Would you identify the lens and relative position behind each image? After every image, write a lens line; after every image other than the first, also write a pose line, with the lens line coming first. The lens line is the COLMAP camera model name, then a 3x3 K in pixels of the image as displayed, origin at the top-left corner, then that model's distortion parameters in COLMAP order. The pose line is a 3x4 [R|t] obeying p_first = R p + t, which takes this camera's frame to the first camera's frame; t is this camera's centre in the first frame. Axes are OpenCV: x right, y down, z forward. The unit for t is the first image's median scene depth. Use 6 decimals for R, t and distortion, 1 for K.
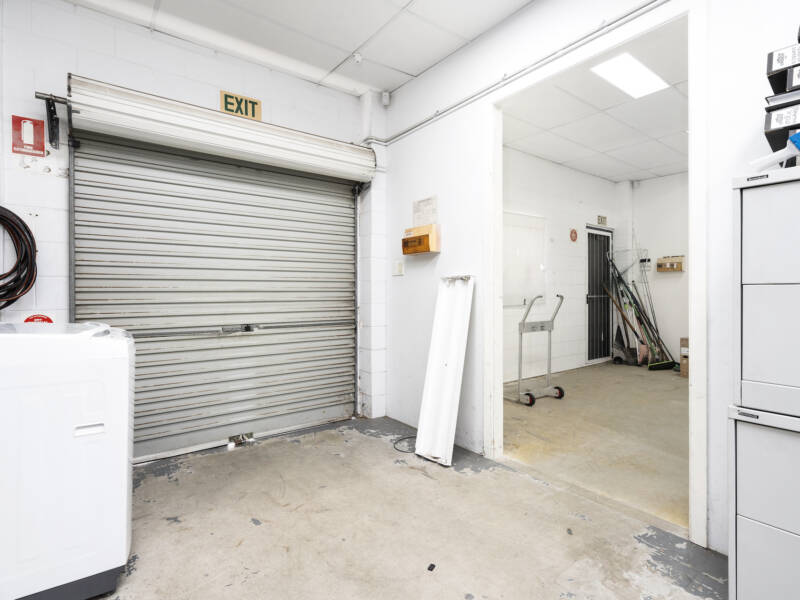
lens RADIAL K [[411.9, 0, 399.6], [0, 411.9, 293.2], [0, 0, 1]] dist [-0.001980, 0.000382]
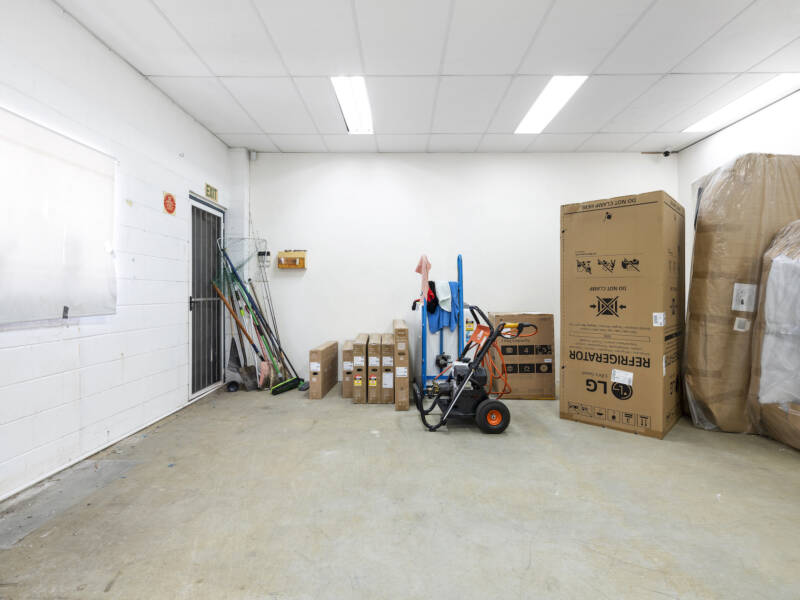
lens RADIAL K [[411.9, 0, 399.6], [0, 411.9, 293.2], [0, 0, 1]] dist [-0.001980, 0.000382]
pose [[0.614163, 0.002809, 0.789174, 0.130677], [-0.002213, 0.999996, -0.001837, -0.001810], [-0.789176, -0.000618, 0.614167, 0.308182]]
